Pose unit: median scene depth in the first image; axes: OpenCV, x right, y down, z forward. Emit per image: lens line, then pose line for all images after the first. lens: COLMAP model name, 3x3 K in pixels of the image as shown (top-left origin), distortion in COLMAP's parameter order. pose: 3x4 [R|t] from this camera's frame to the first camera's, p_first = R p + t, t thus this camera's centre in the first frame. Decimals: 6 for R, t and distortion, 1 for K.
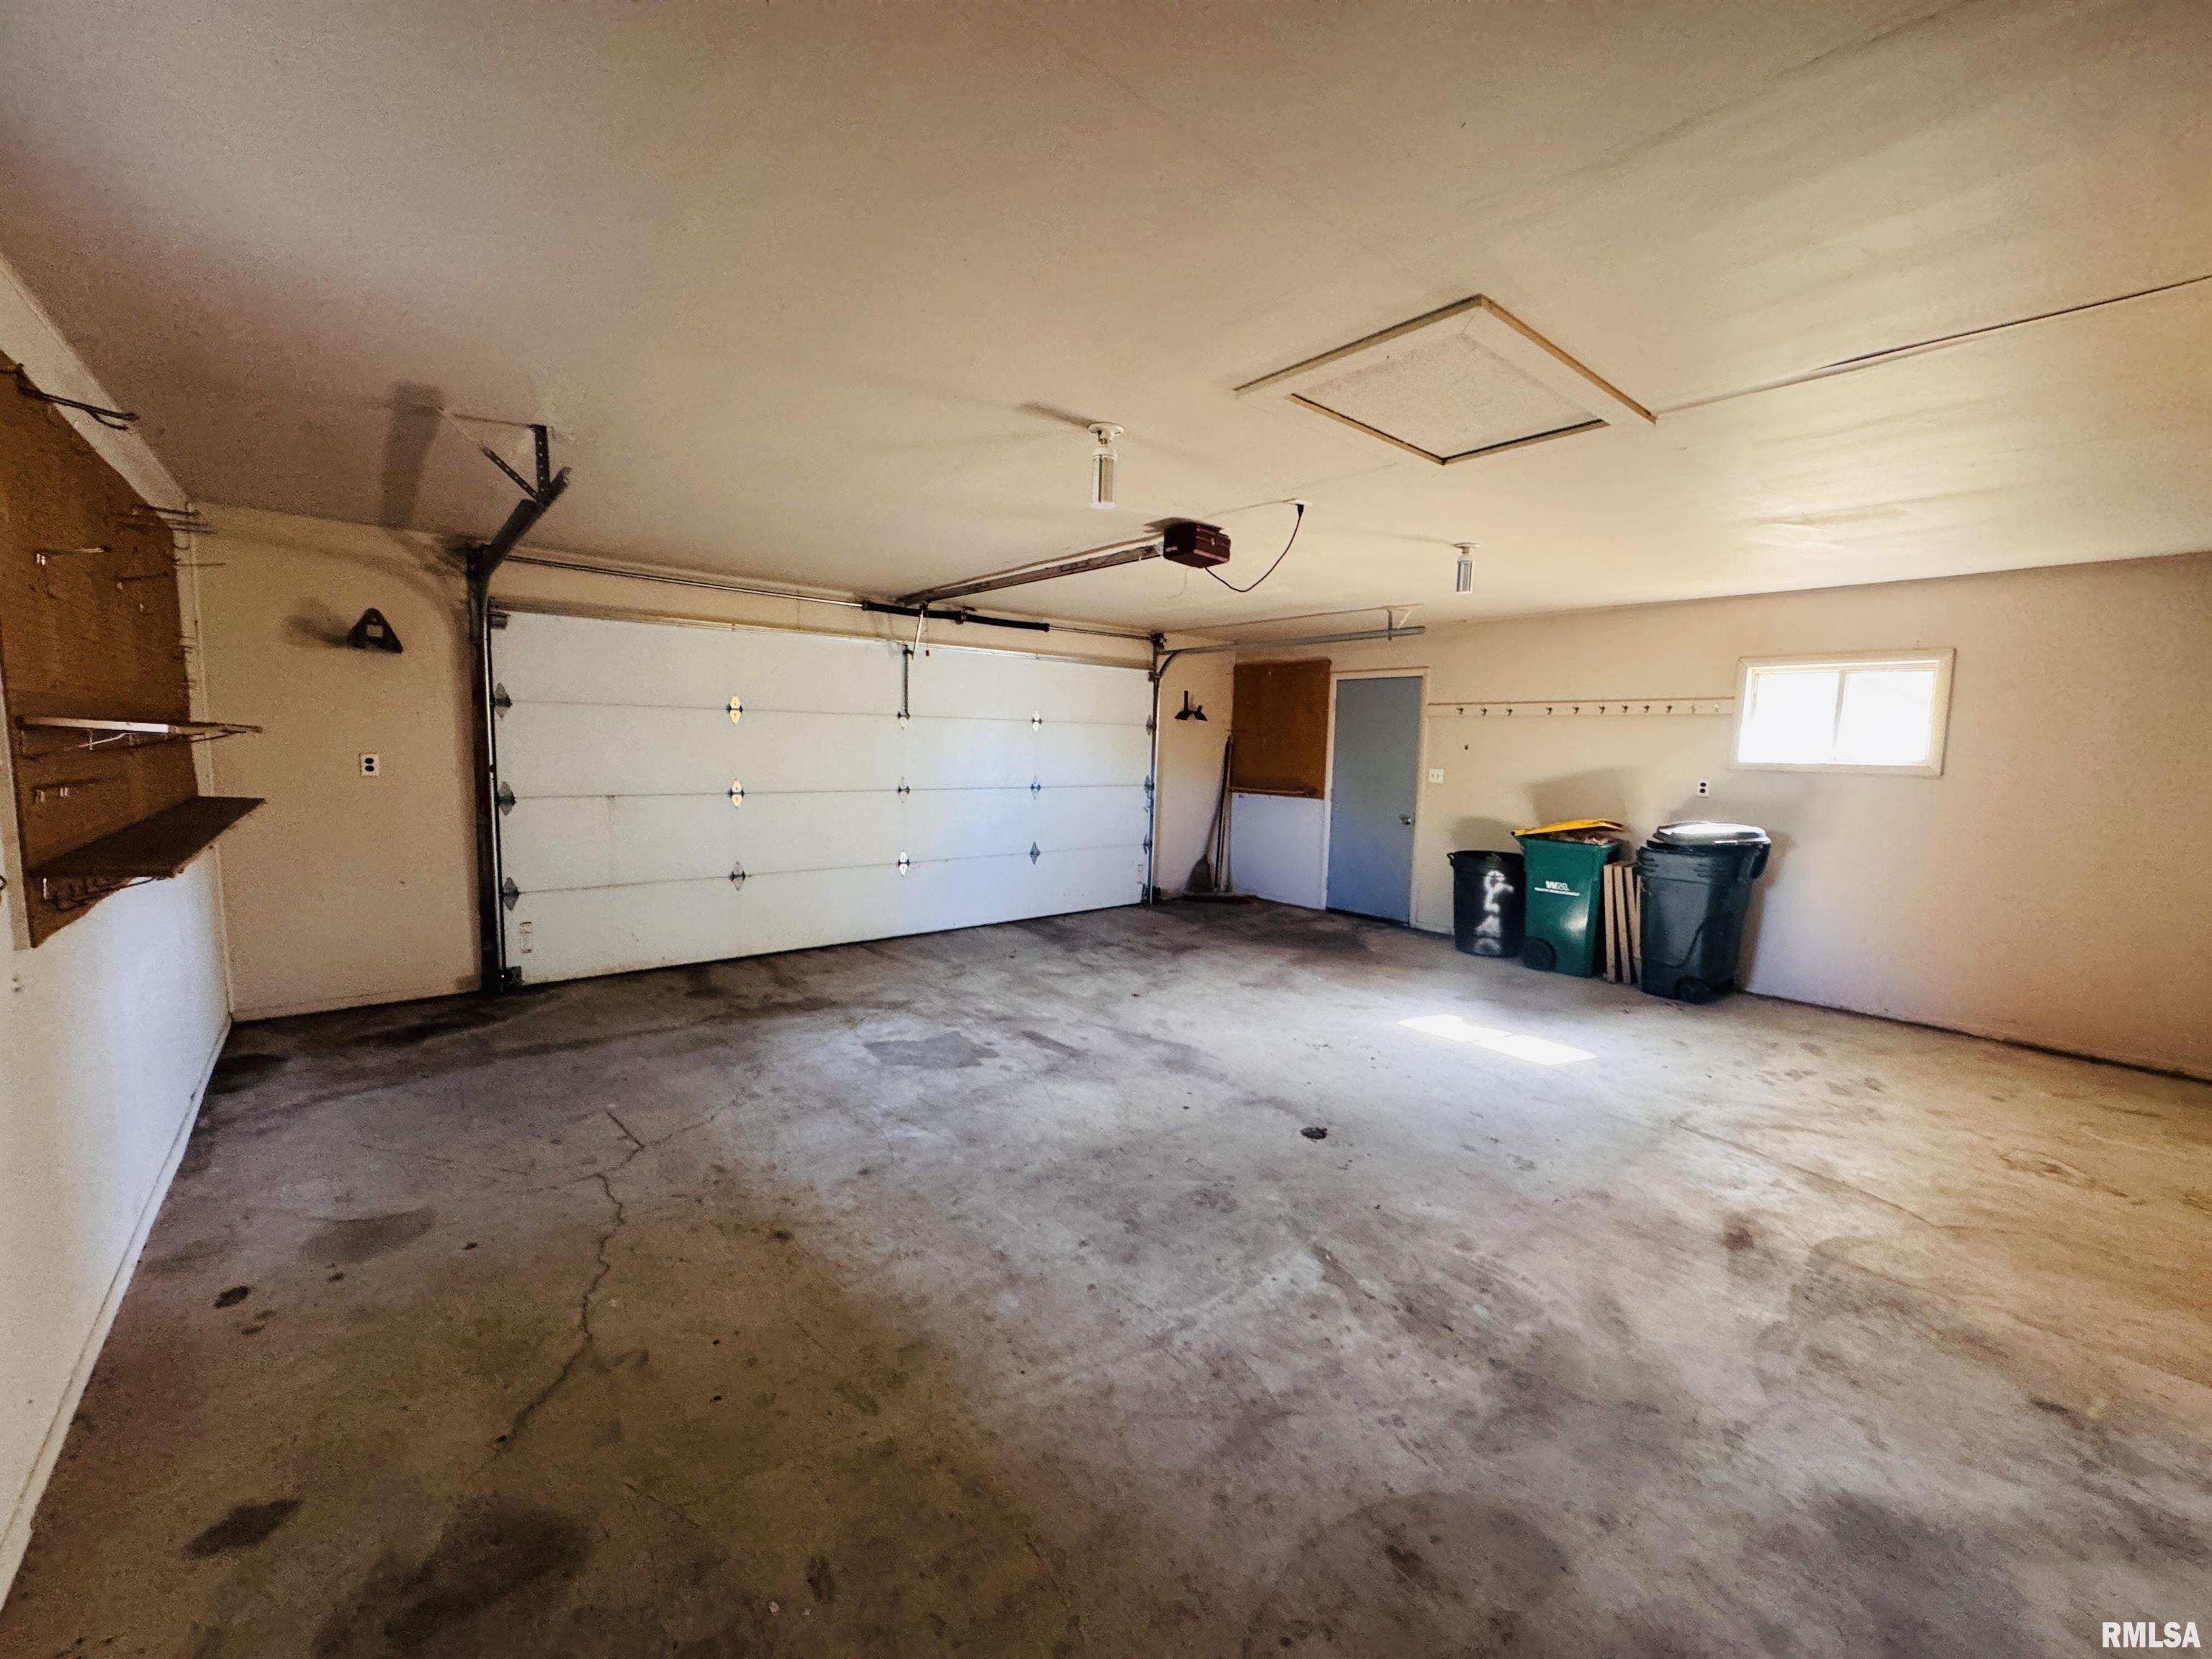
lens RADIAL K [[882.3, 0, 1101.7], [0, 882.3, 827.8], [0, 0, 1]] dist [-0.004125, 0.000477]
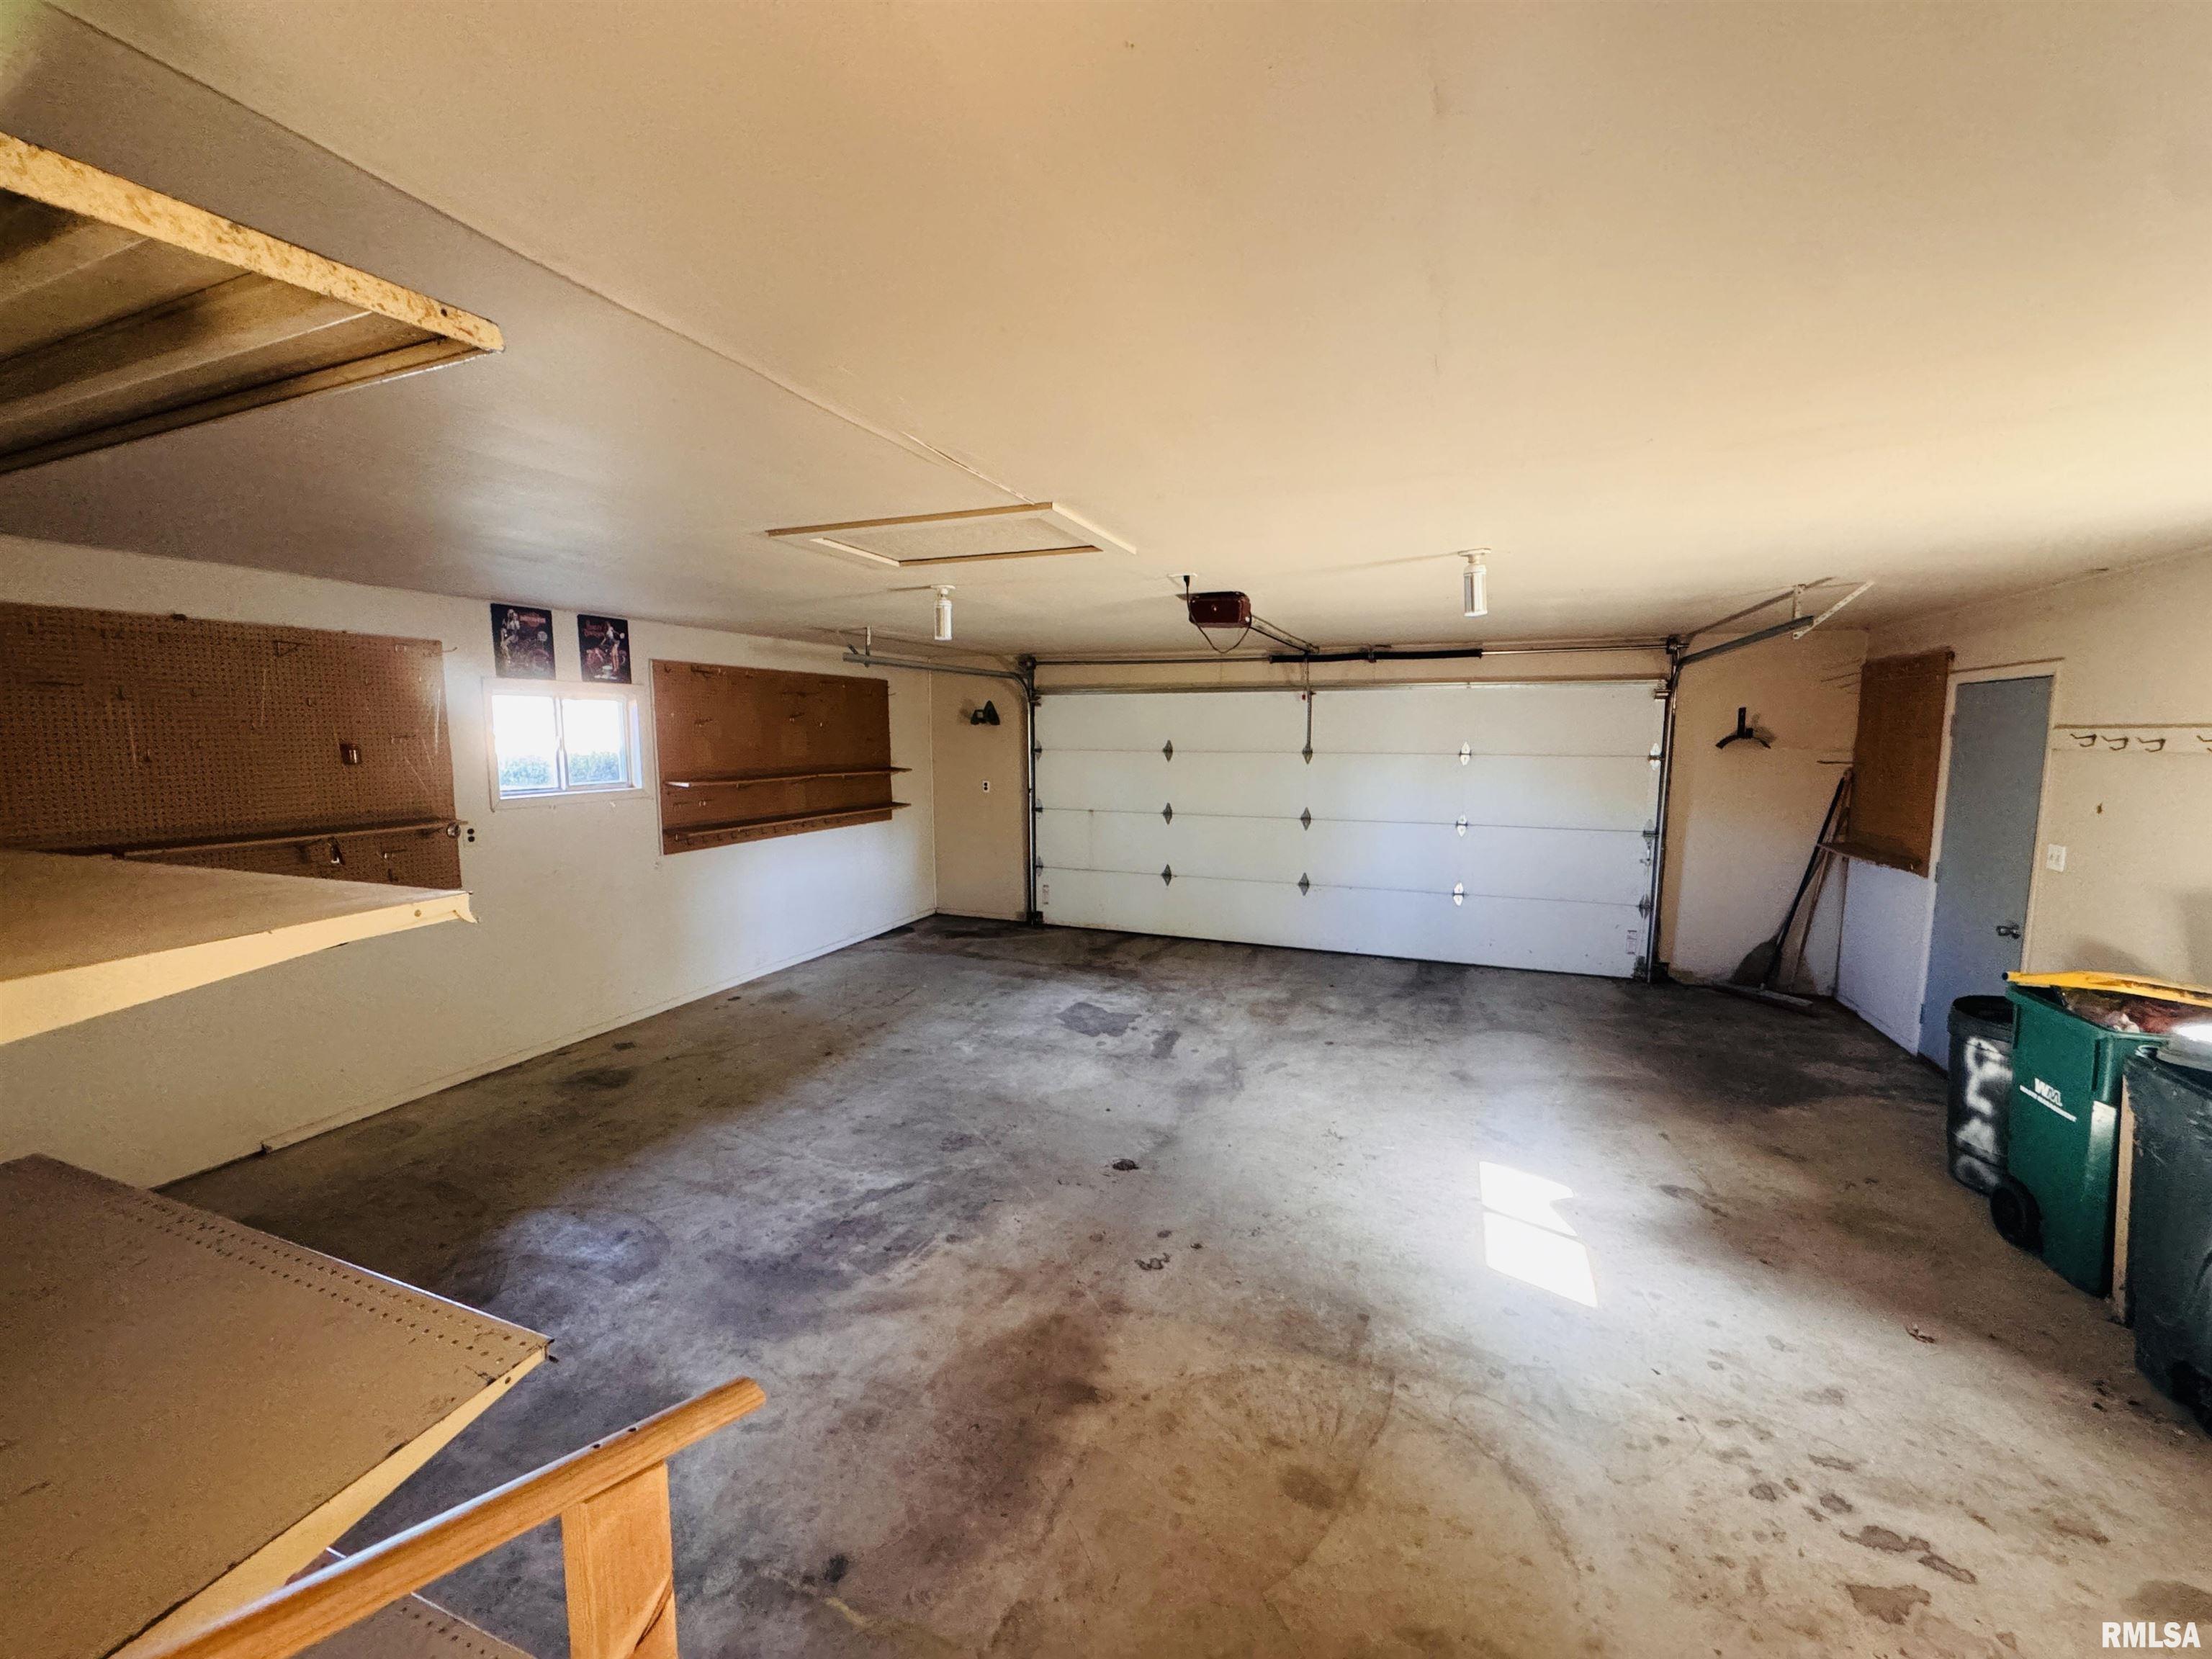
lens RADIAL K [[882.3, 0, 1102.5], [0, 882.3, 826.4], [0, 0, 1]] dist [-0.004125, 0.000477]
pose [[0.472426, 0.075404, -0.878139, 0.903814], [-0.076715, 0.996070, 0.044258, -0.089407], [0.878025, 0.046458, 0.476354, 0.347676]]
